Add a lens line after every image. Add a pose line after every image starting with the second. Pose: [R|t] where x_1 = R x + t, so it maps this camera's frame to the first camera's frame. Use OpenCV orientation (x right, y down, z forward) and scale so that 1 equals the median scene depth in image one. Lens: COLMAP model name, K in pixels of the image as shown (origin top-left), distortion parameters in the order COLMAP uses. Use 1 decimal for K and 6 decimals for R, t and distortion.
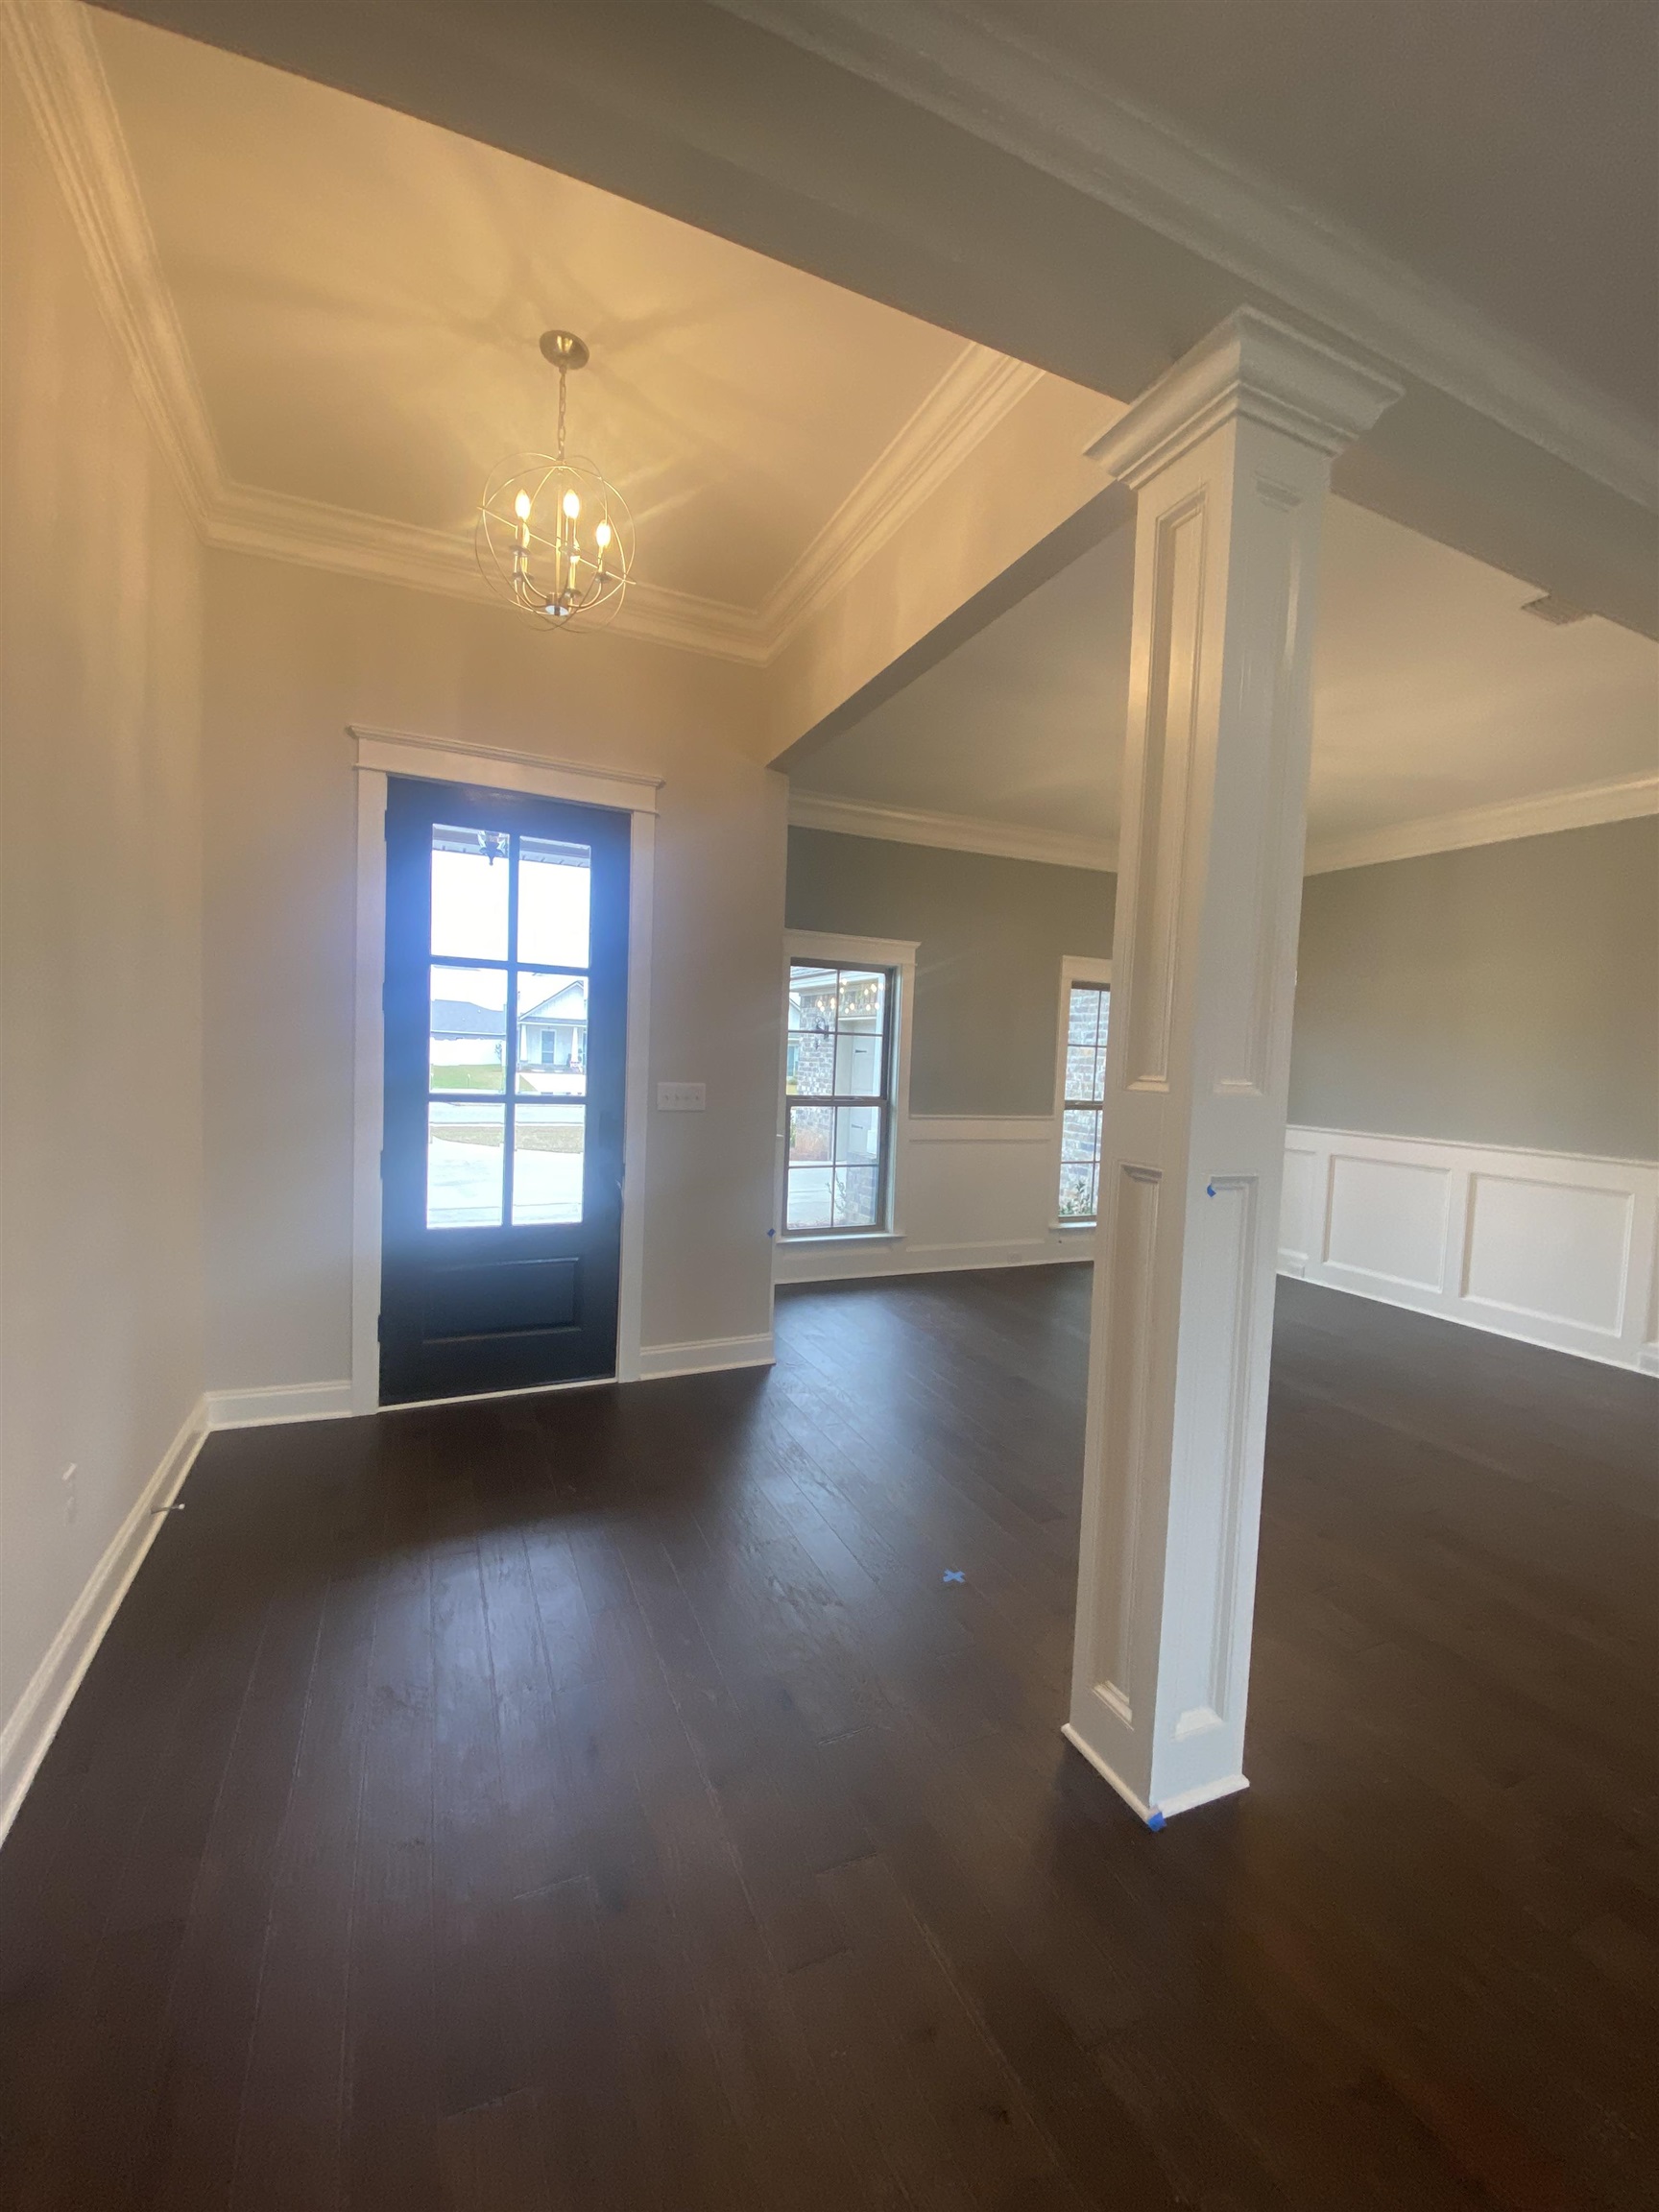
lens RADIAL K [[892.8, 0, 803.2], [0, 892.8, 1102.8], [0, 0, 1]] dist [-0.005239, -0.004941]
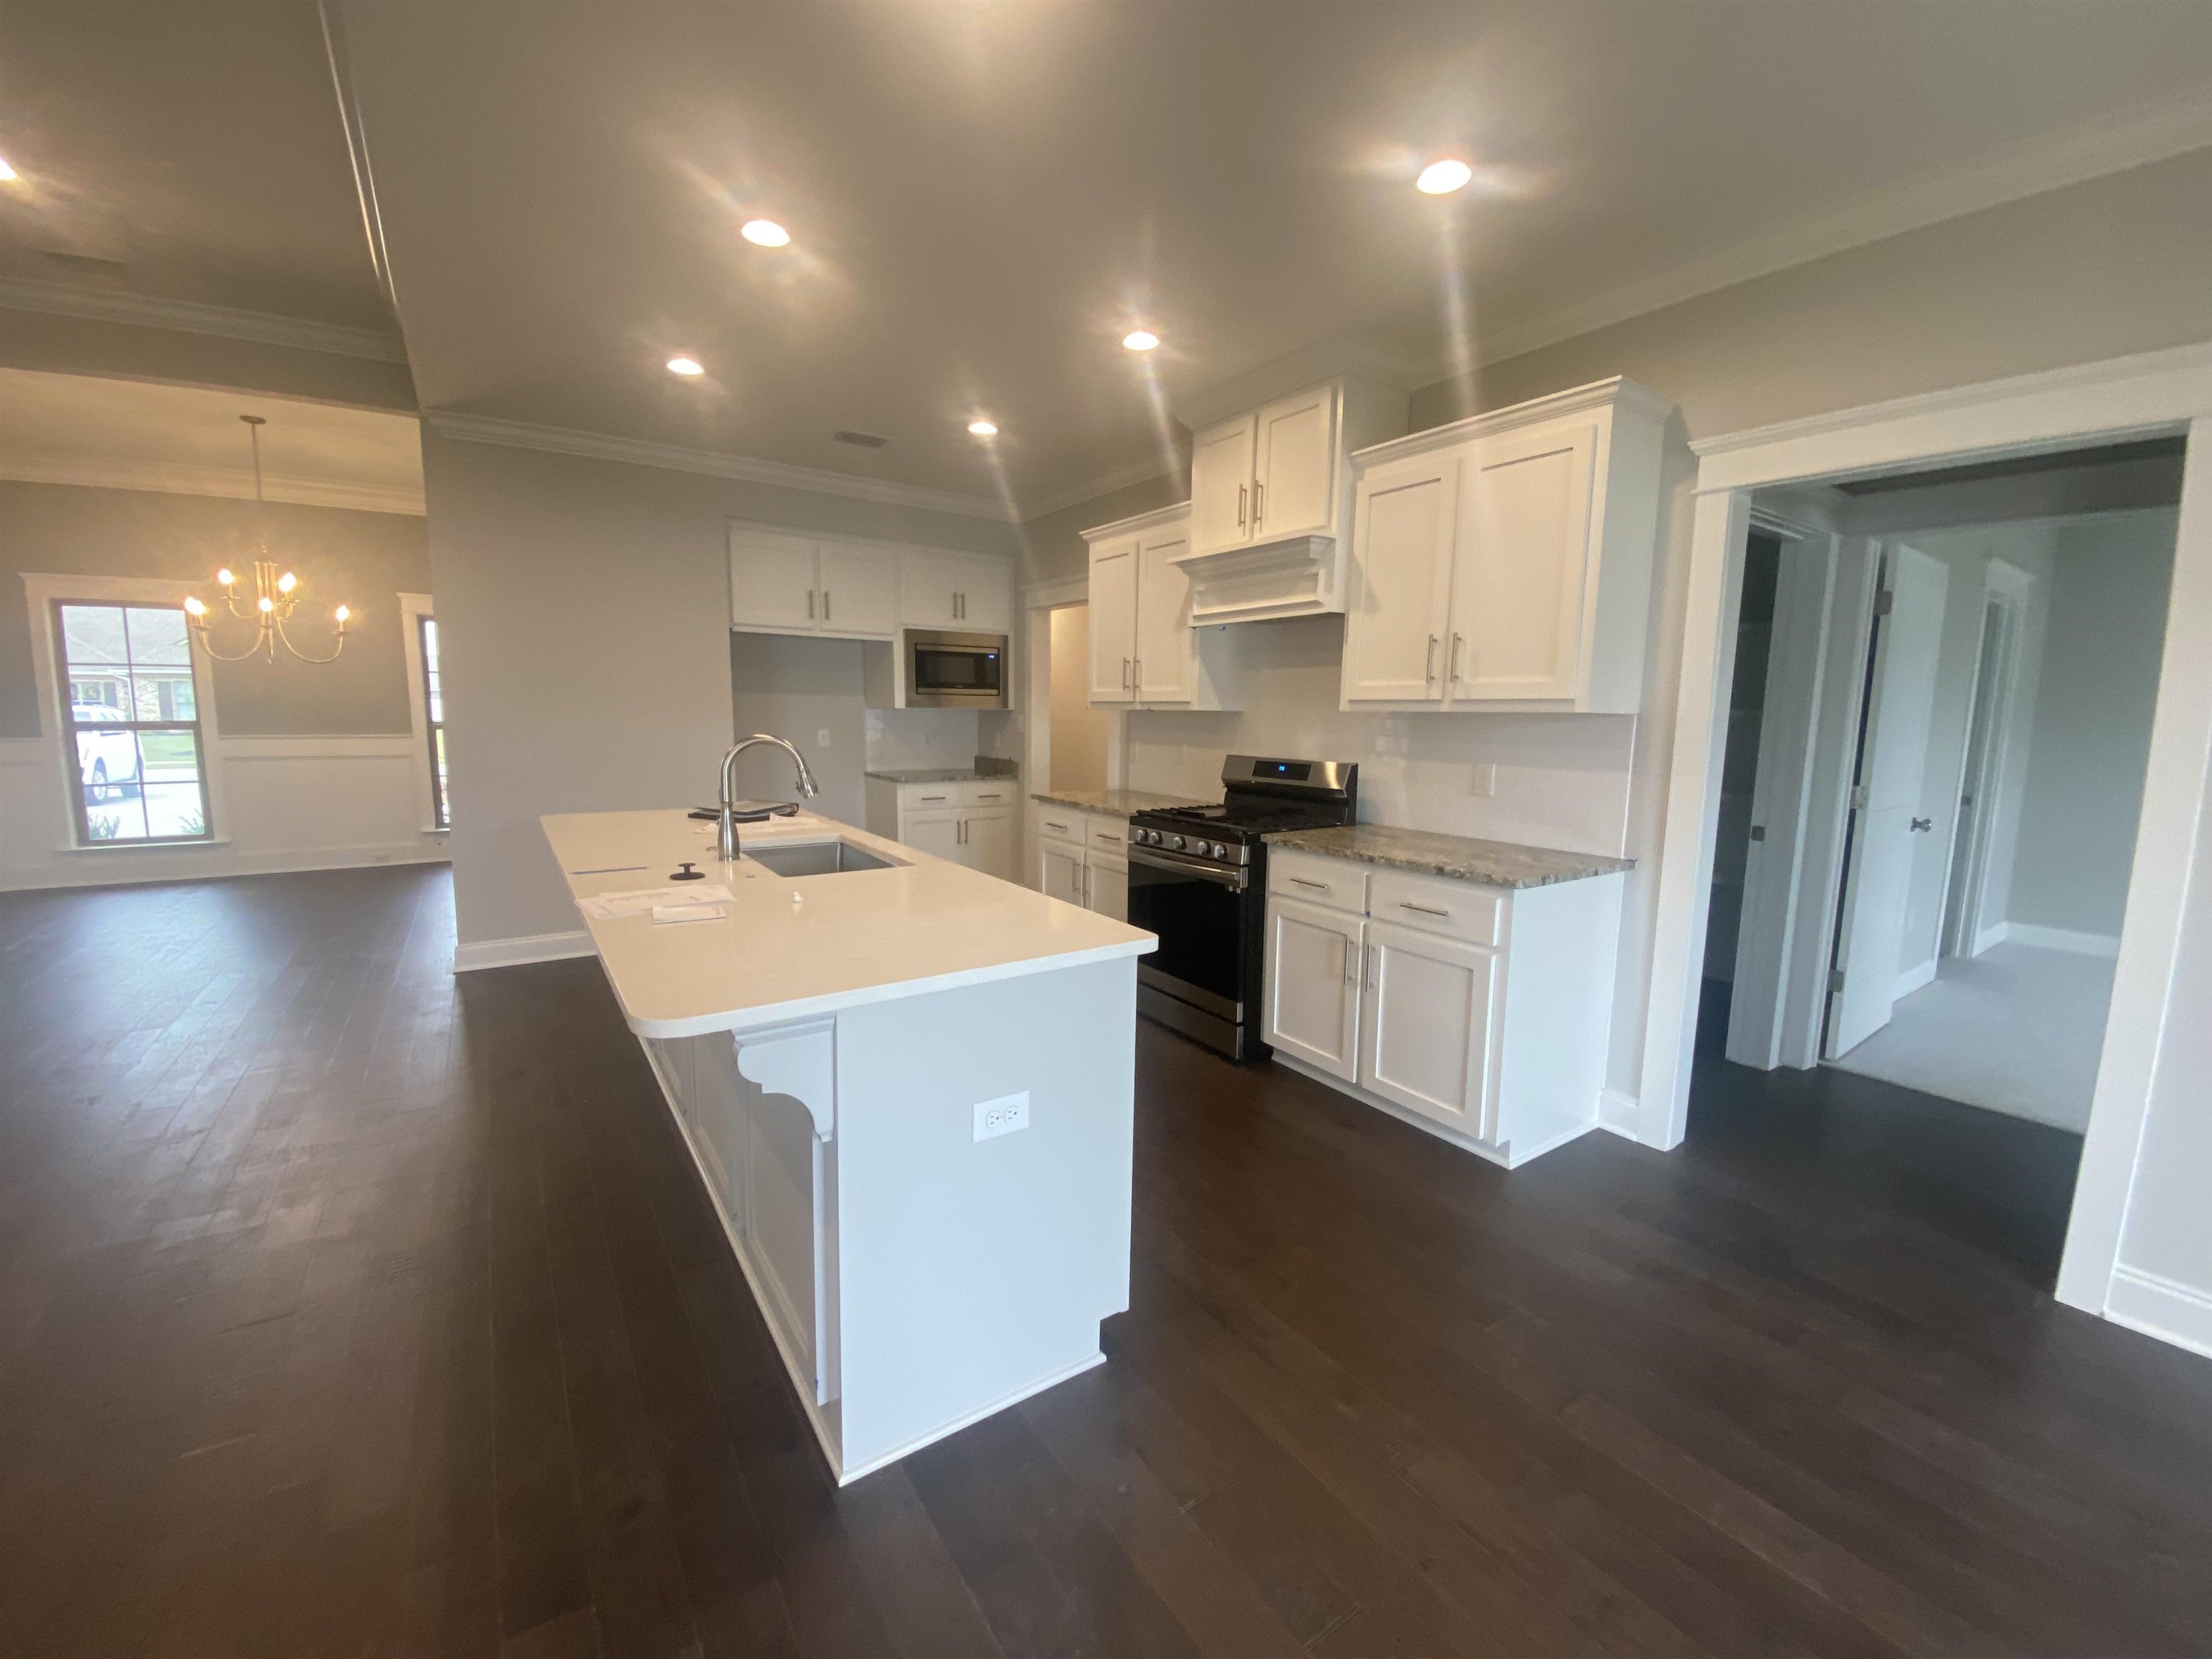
lens RADIAL K [[892.8, 0, 1118.8], [0, 892.8, 825.4], [0, 0, 1]] dist [-0.005239, -0.004941]
pose [[0.977367, -0.046284, 0.206424, 0.998107], [0.031090, 0.996604, 0.076255, 0.076486], [-0.209253, -0.068111, 0.975487, -0.350893]]
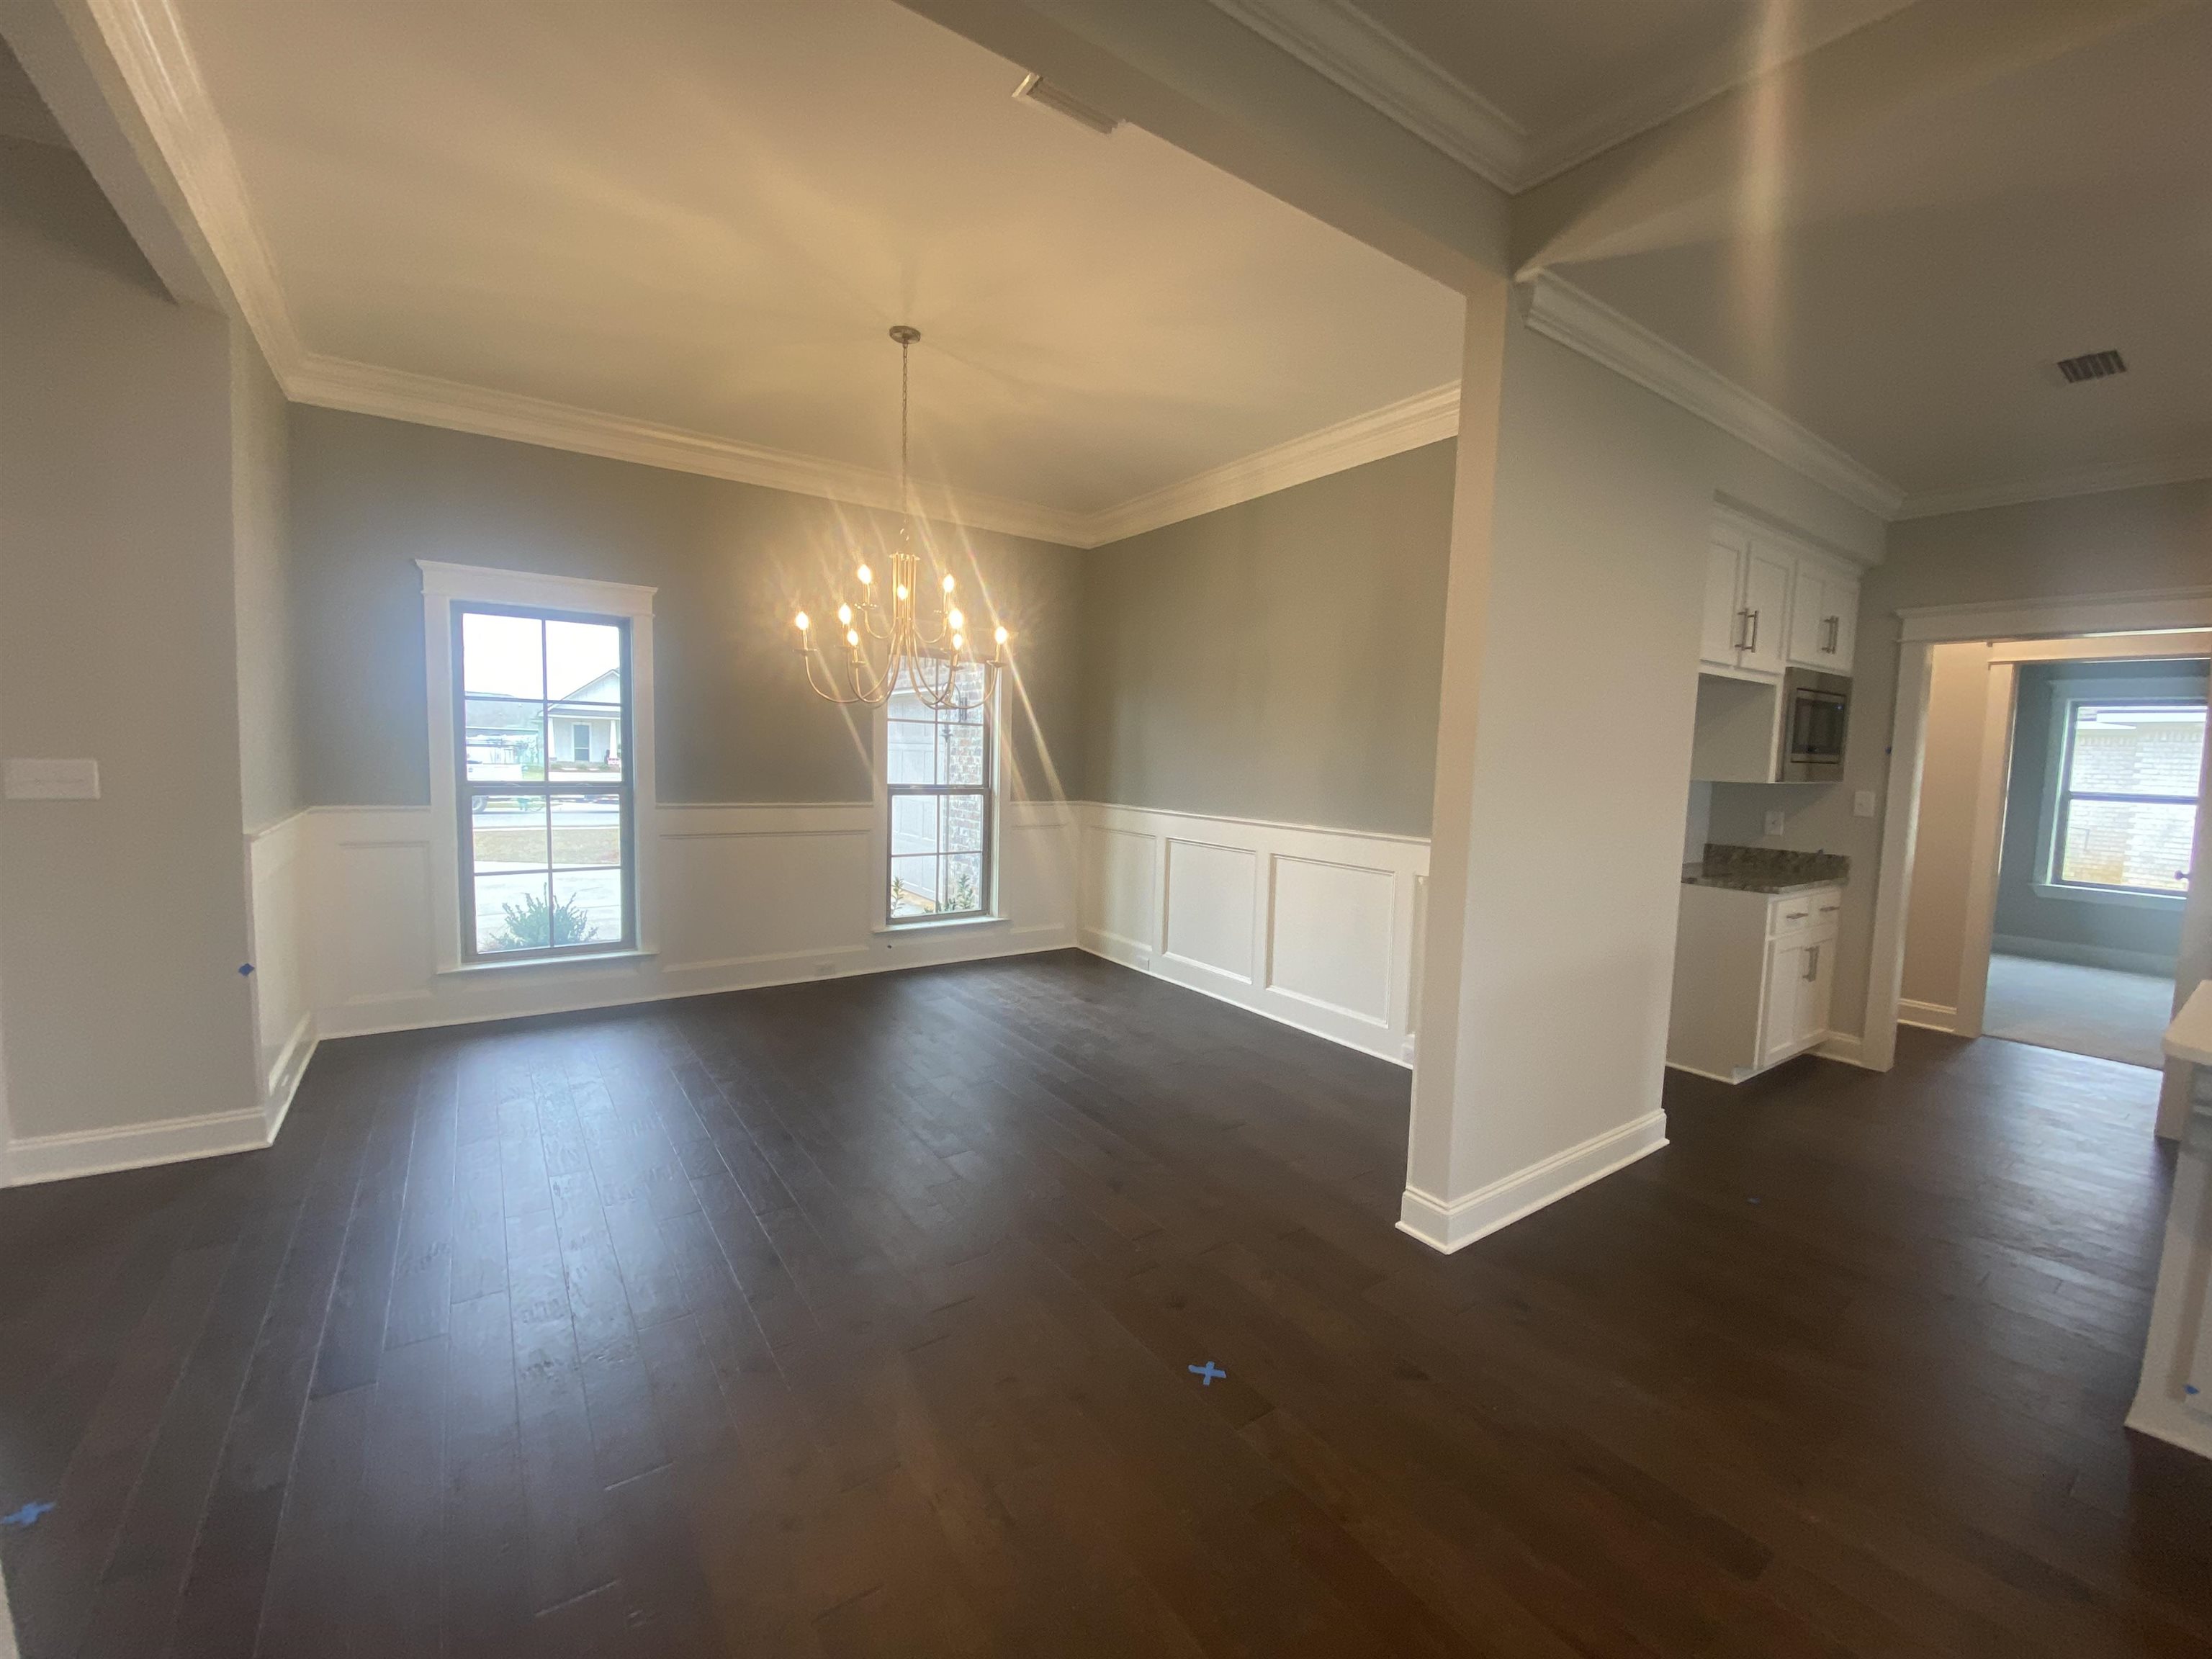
lens RADIAL K [[892.8, 0, 1104.9], [0, 892.8, 824.4], [0, 0, 1]] dist [-0.005239, -0.004941]
pose [[0.976818, -0.026691, 0.212399, 0.341177], [0.020453, 0.999294, 0.031513, 0.015342], [-0.213090, -0.026439, 0.976675, 0.122897]]
